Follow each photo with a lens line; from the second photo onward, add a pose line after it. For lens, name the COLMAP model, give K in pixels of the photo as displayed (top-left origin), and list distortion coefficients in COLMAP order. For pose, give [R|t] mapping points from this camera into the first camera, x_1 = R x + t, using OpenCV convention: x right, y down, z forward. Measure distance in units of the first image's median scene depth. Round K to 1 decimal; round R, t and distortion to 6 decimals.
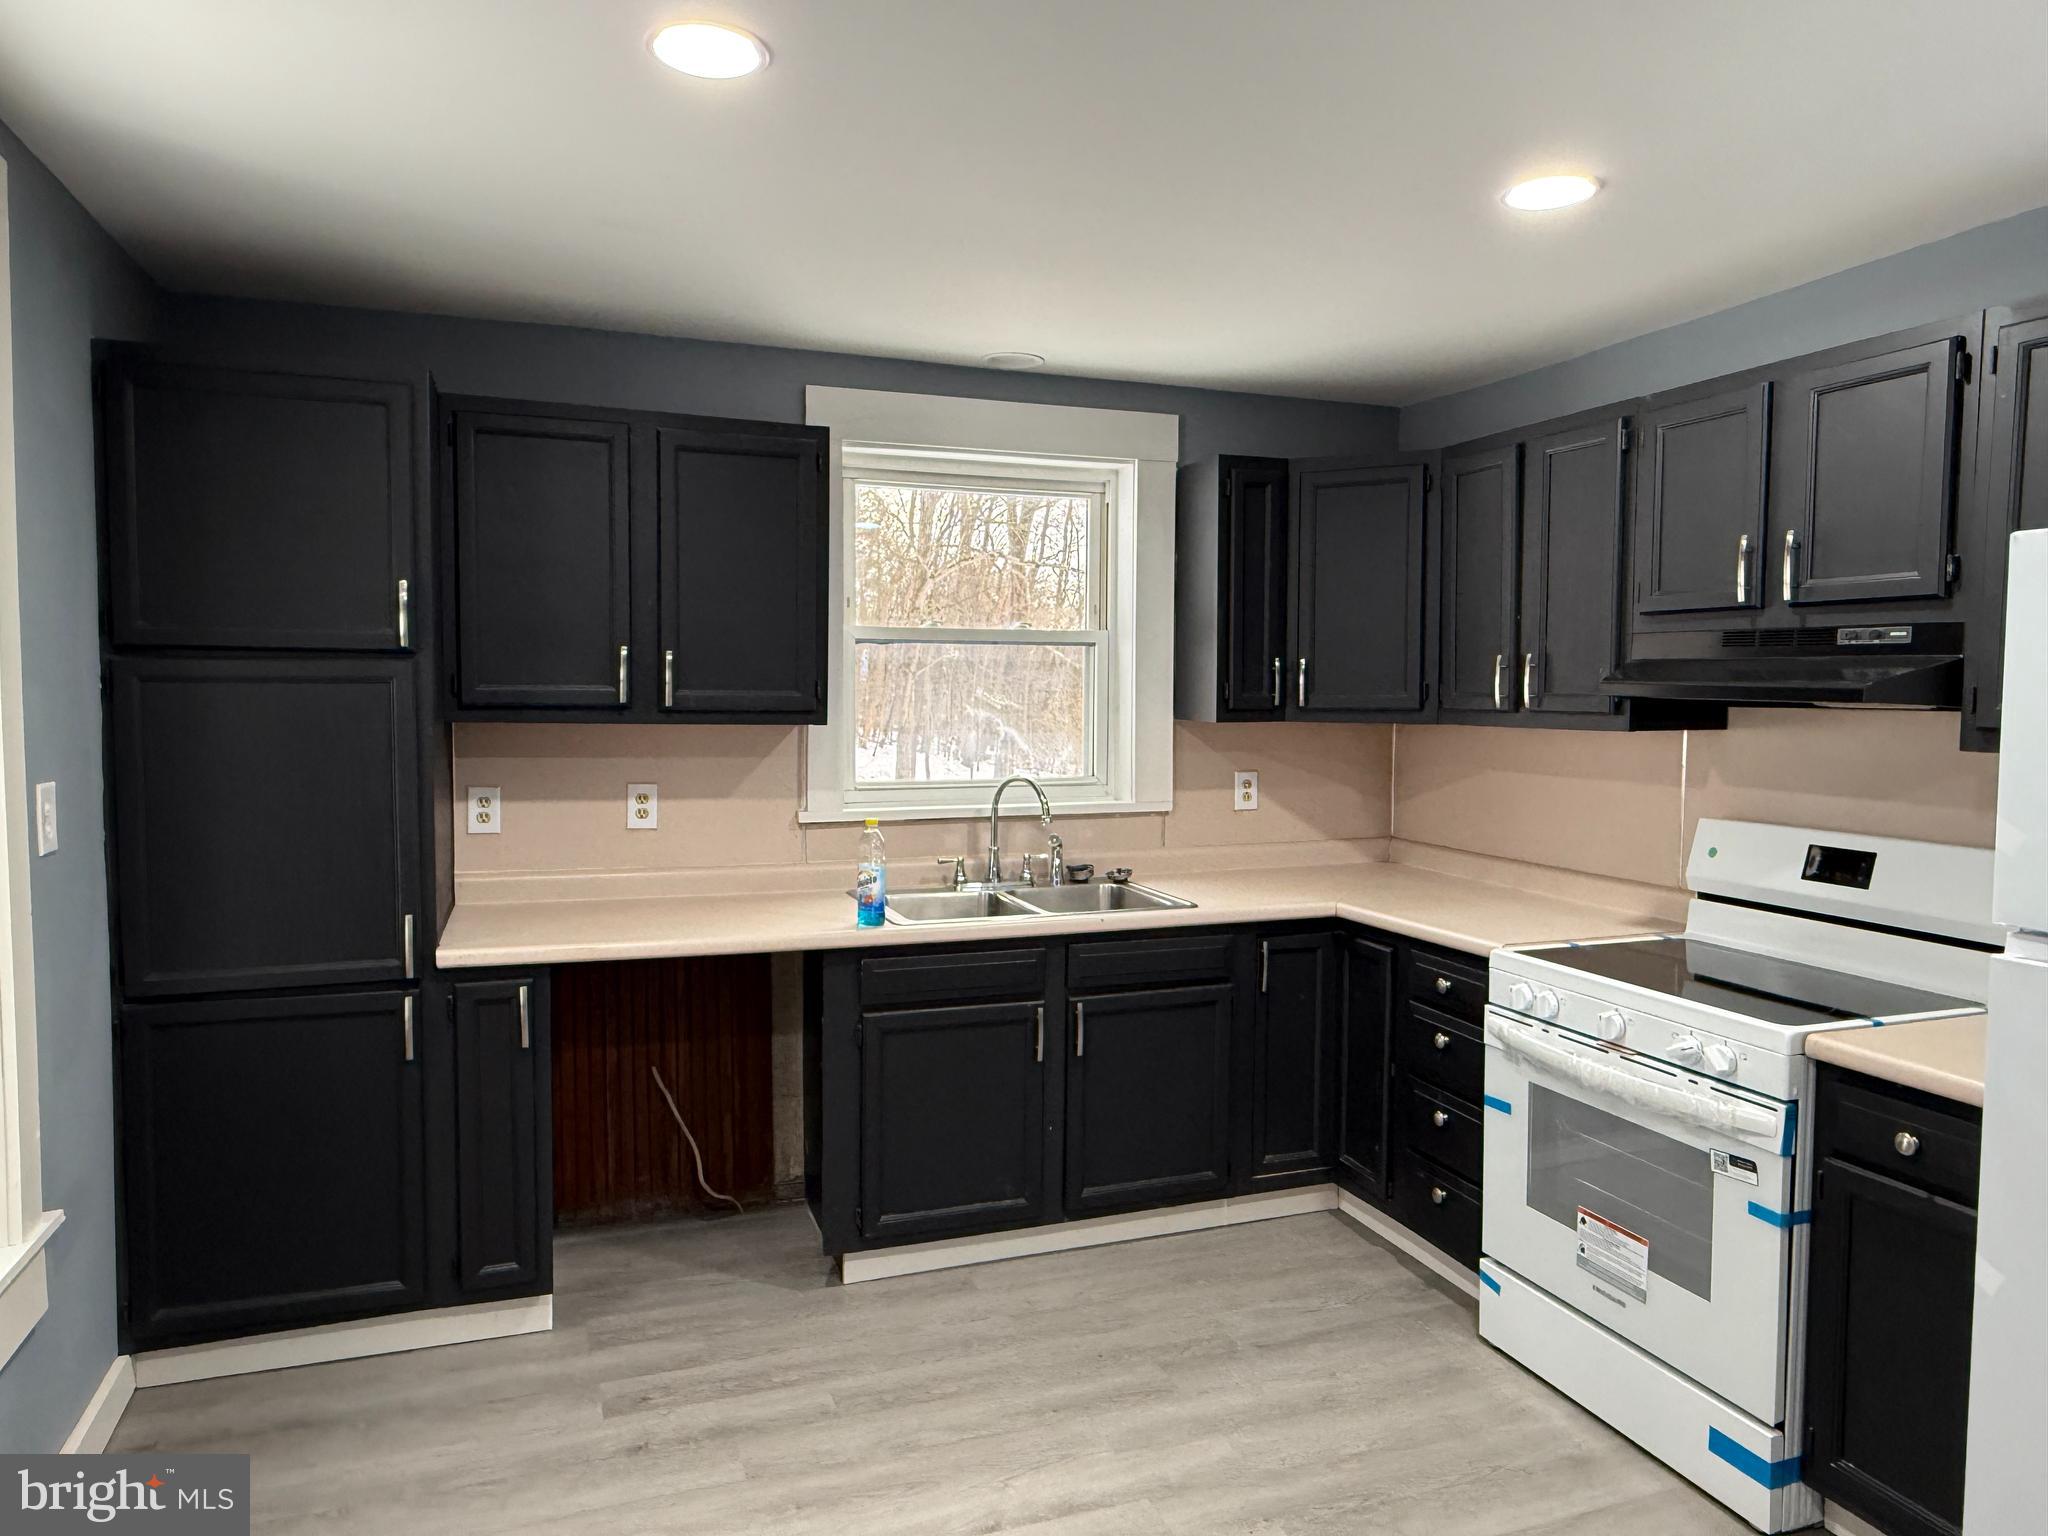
lens RADIAL K [[1322.5, 0, 1015.3], [0, 1322.5, 766.8], [0, 0, 1]] dist [-0.004927, 0.001194]
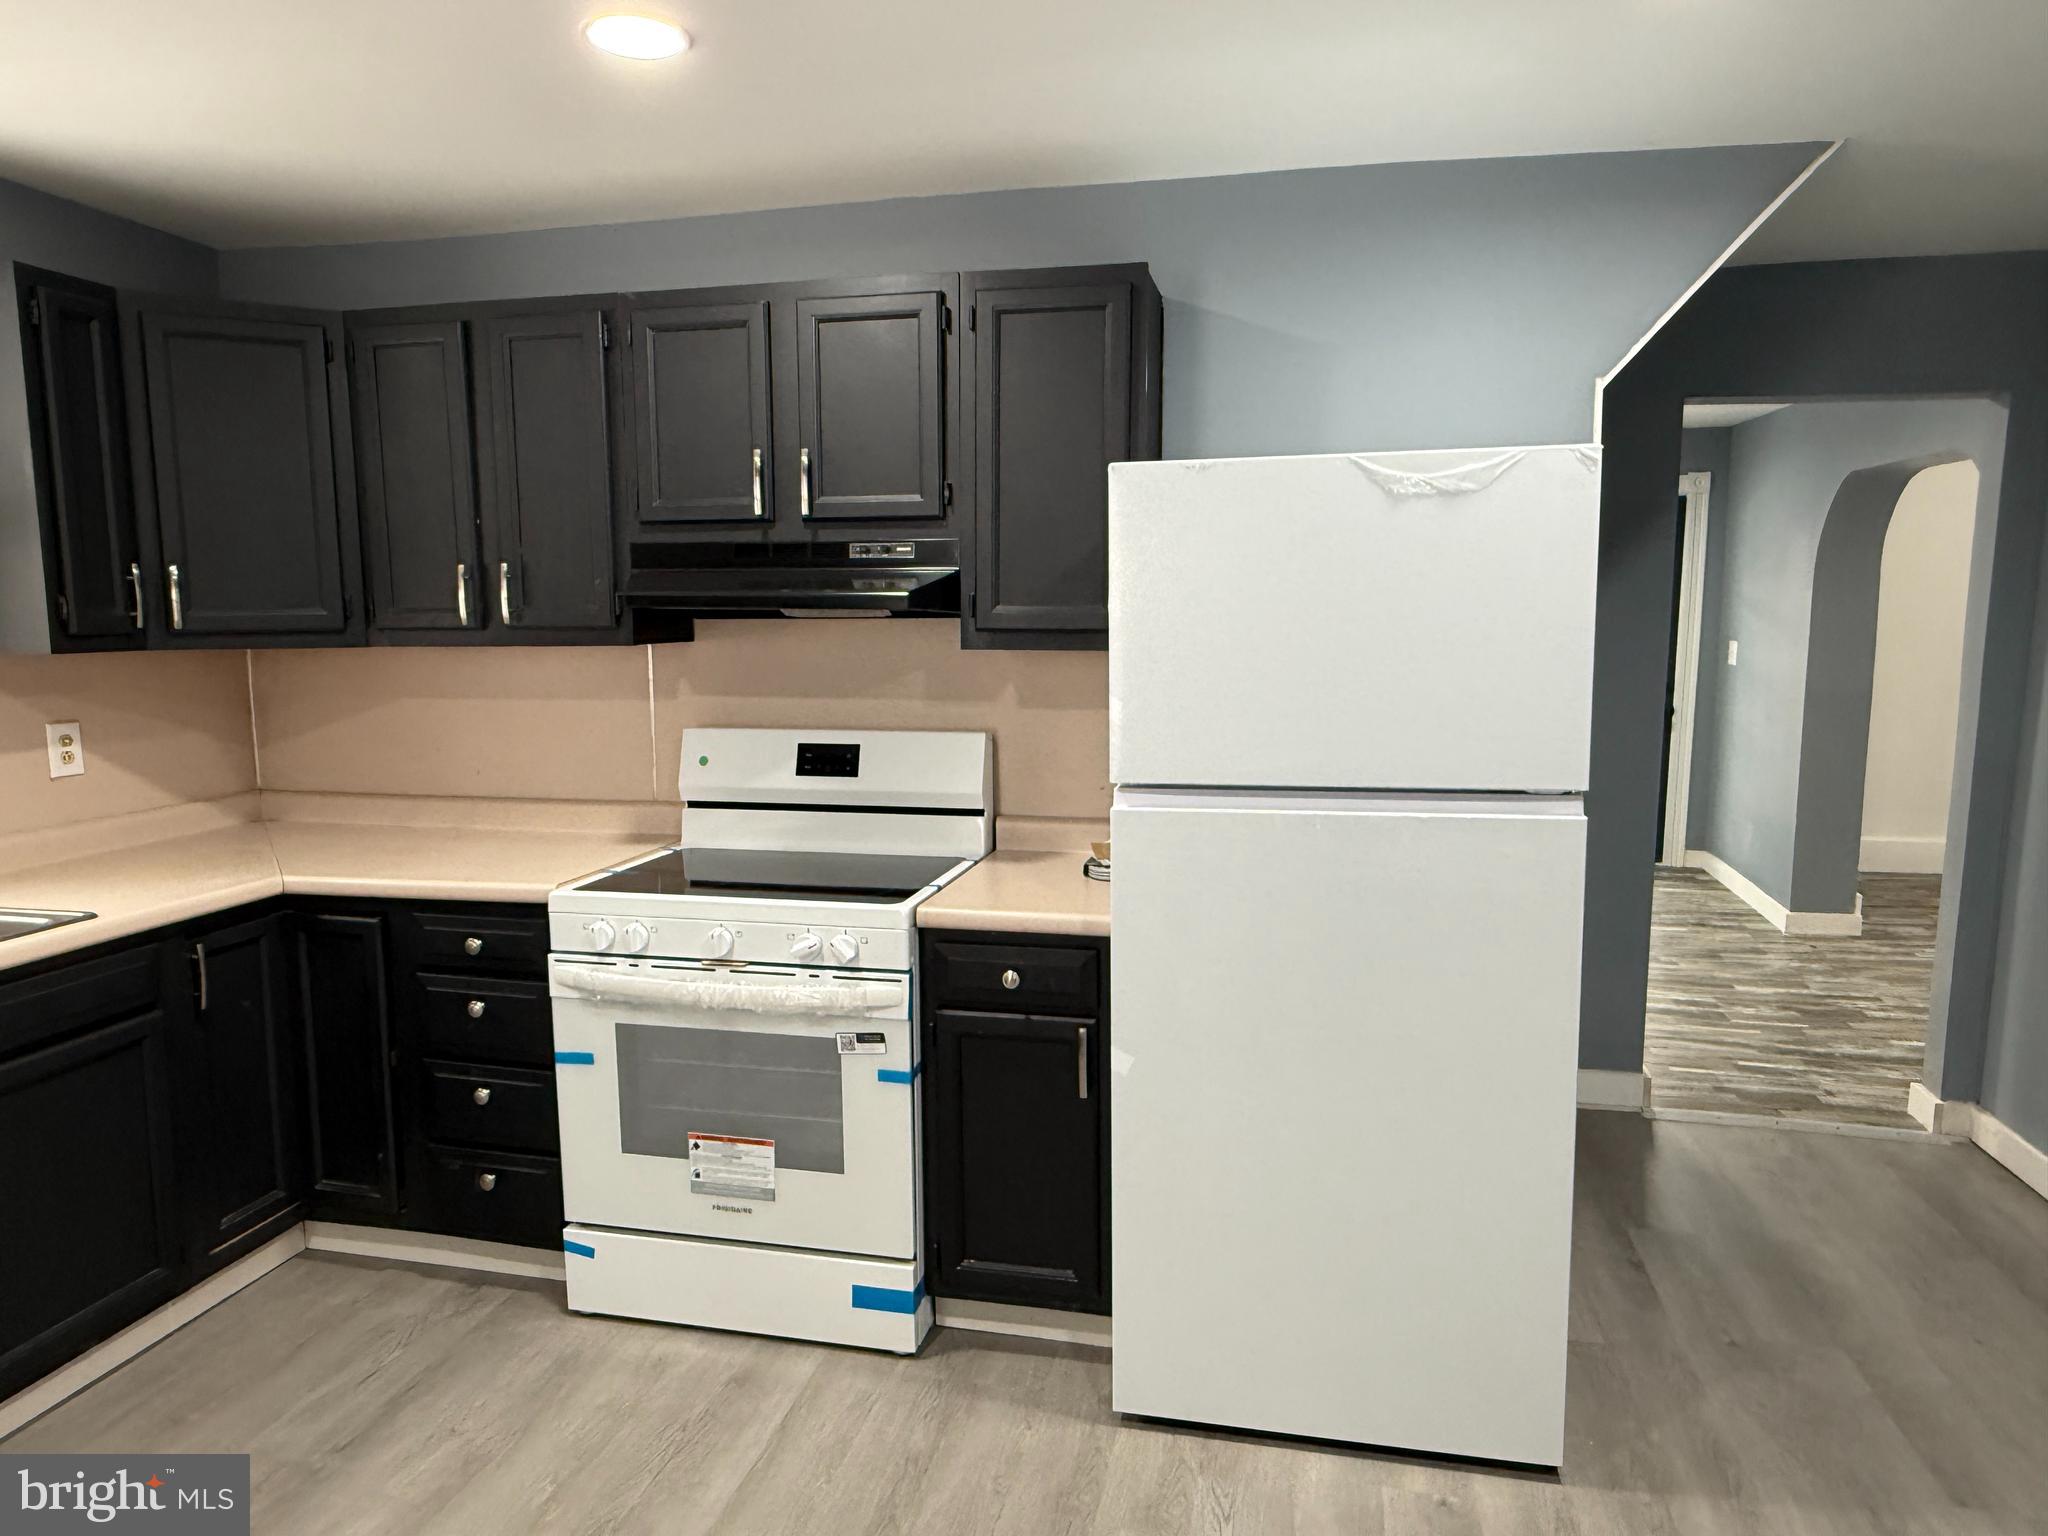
lens RADIAL K [[1322.5, 0, 1021.8], [0, 1322.5, 773.9], [0, 0, 1]] dist [-0.004927, 0.001194]
pose [[0.541009, -0.109002, 0.833923, -0.203226], [0.059137, 0.994041, 0.091566, -0.005141], [-0.838935, -0.000222, 0.544231, 0.238249]]
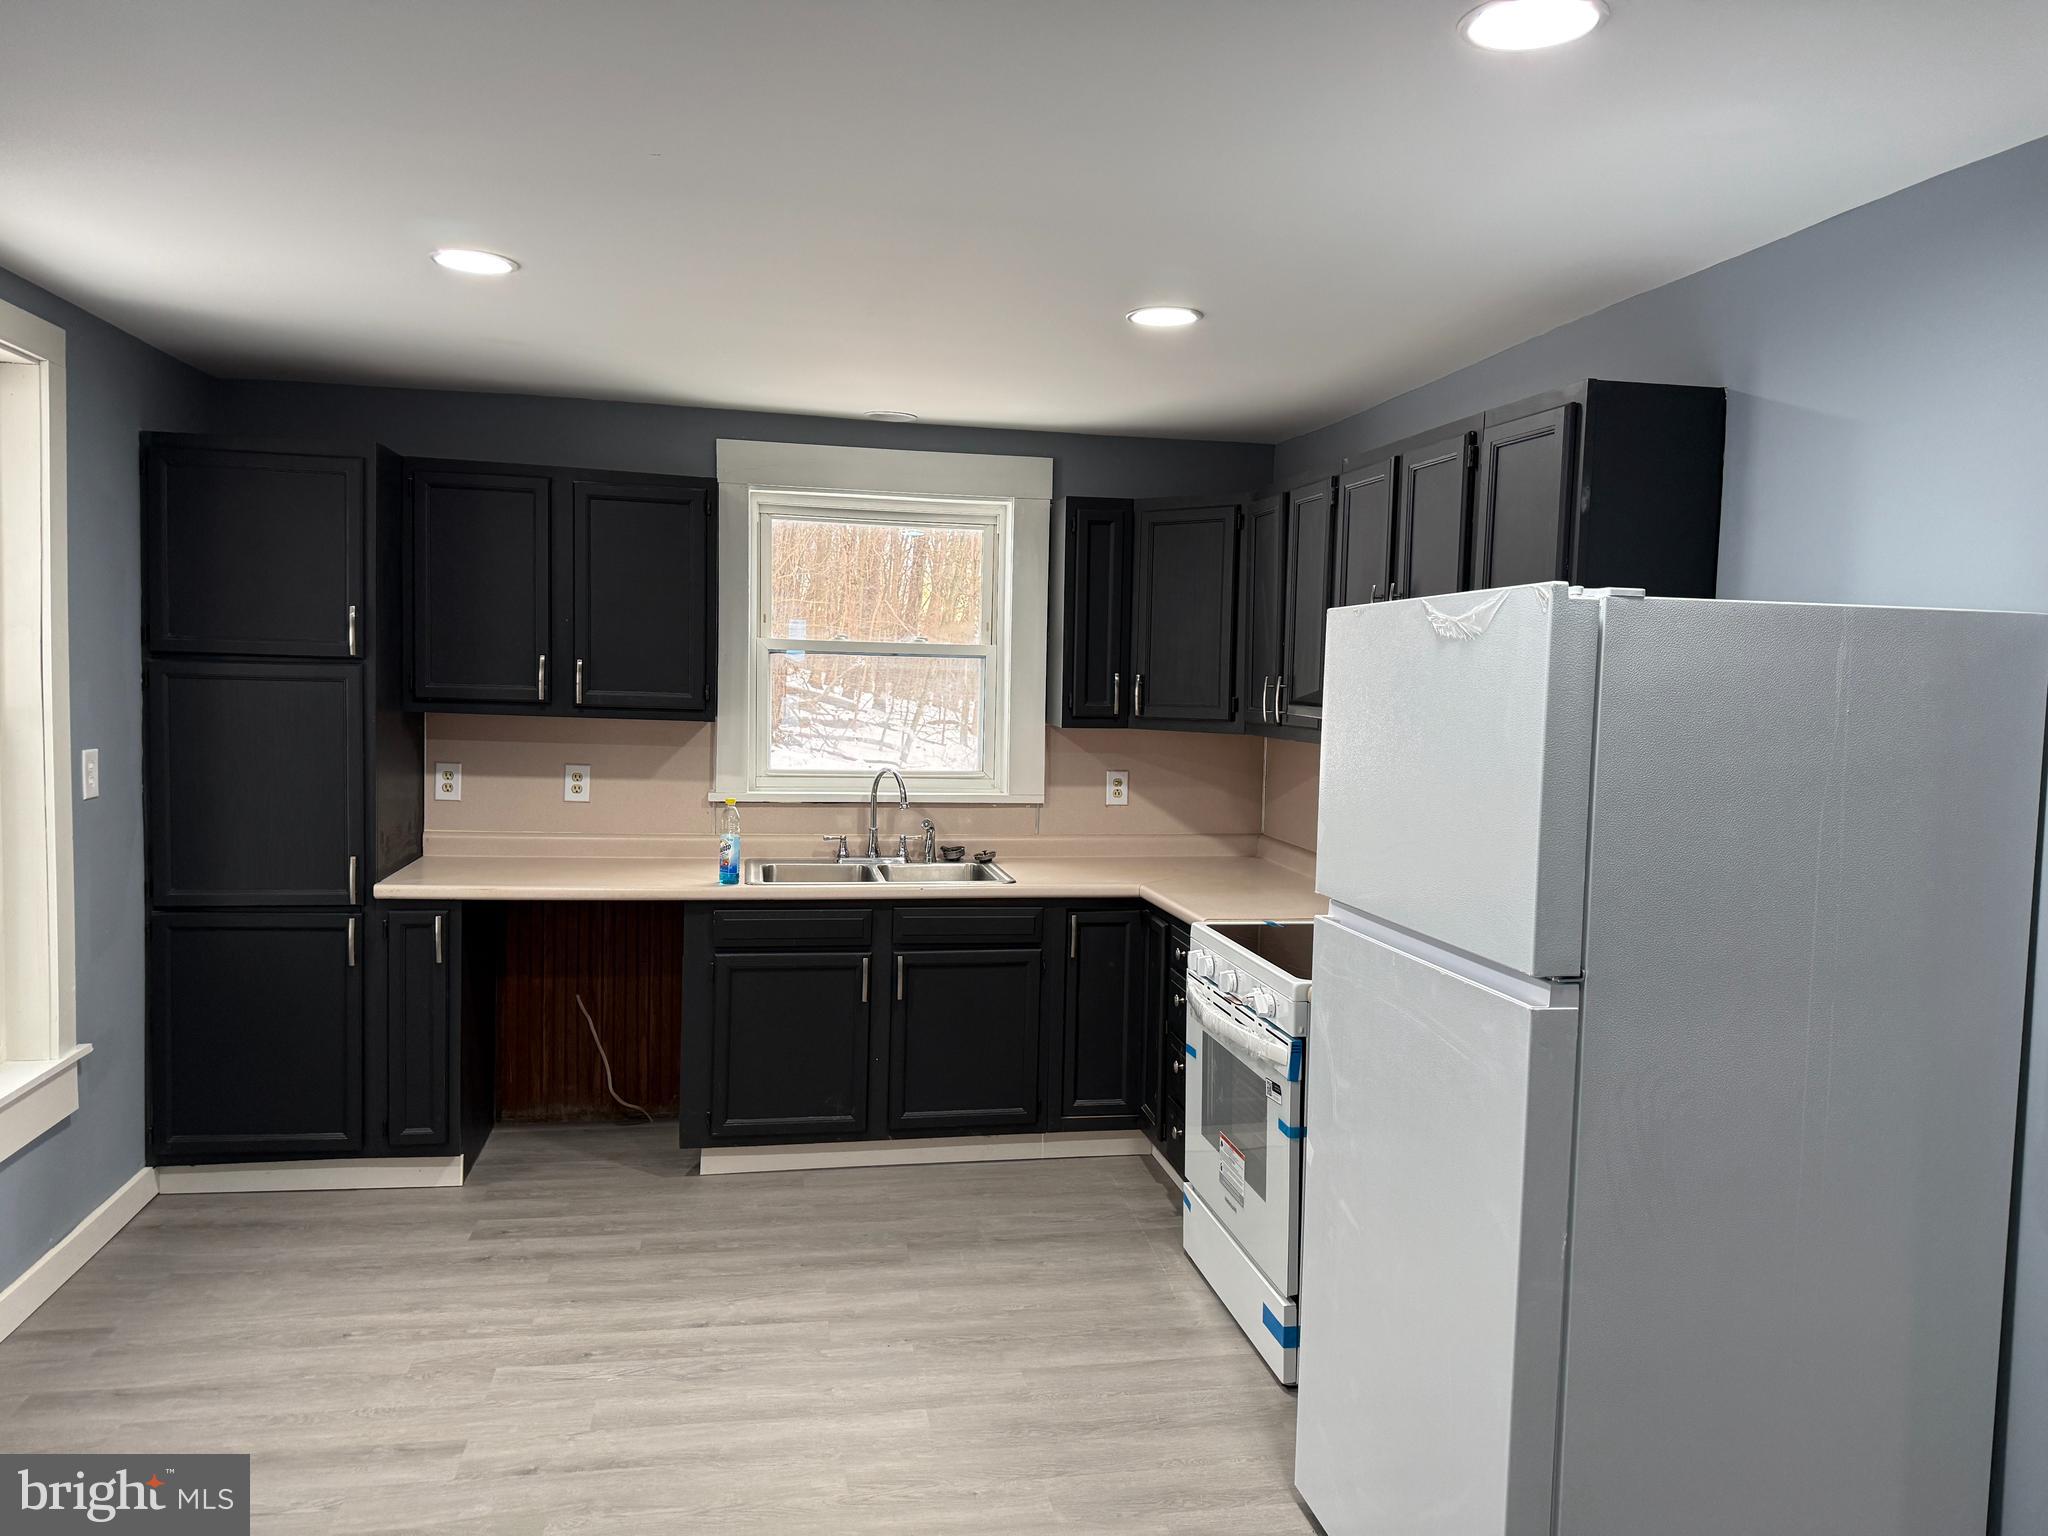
lens RADIAL K [[1426.4, 0, 1037.0], [0, 1426.4, 760.2], [0, 0, 1]] dist [0.032900, -0.062519]
pose [[0.988599, 0.030297, -0.147494, 0.401118], [-0.030462, 0.999535, 0.001137, -0.007061], [0.147460, 0.003369, 0.989062, -0.303495]]
